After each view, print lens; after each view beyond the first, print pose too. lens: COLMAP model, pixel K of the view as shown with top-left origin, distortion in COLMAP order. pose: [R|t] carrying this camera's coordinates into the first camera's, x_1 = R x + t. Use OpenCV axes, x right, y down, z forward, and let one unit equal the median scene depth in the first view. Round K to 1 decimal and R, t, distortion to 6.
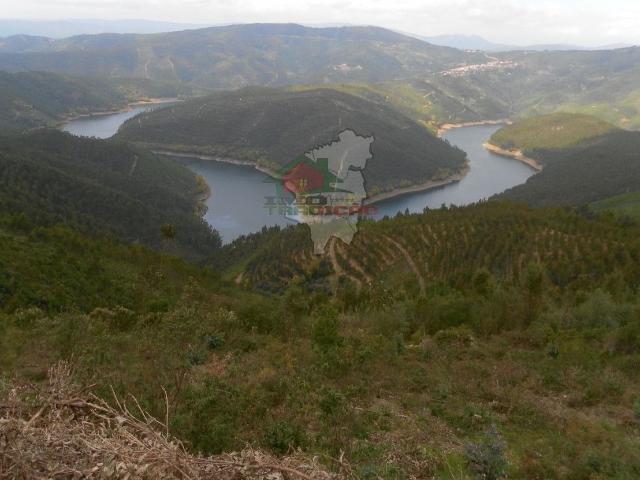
lens RADIAL K [[566.6, 0, 319.8], [0, 566.6, 239.9], [0, 0, 1]] dist [-0.011202, 0.008197]
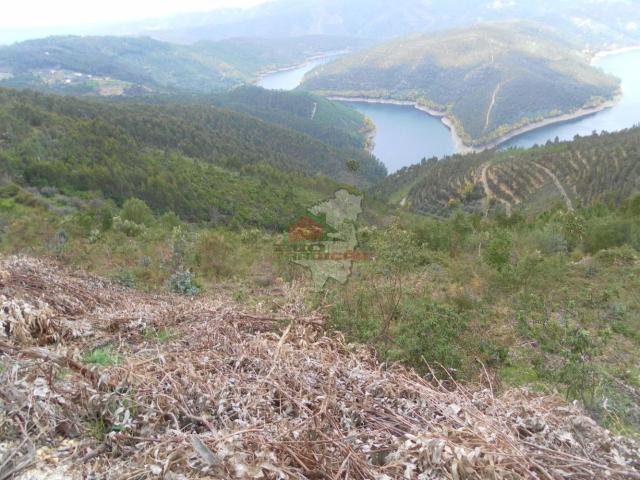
lens RADIAL K [[388.8, 0, 320.4], [0, 388.8, 240.3], [0, 0, 1]] dist [-0.002885, 0.001940]
pose [[0.976023, 0.010196, -0.217429, -0.130894], [0.031795, 0.981510, 0.188750, -0.014503], [0.215333, -0.191138, 0.957652, 0.137269]]
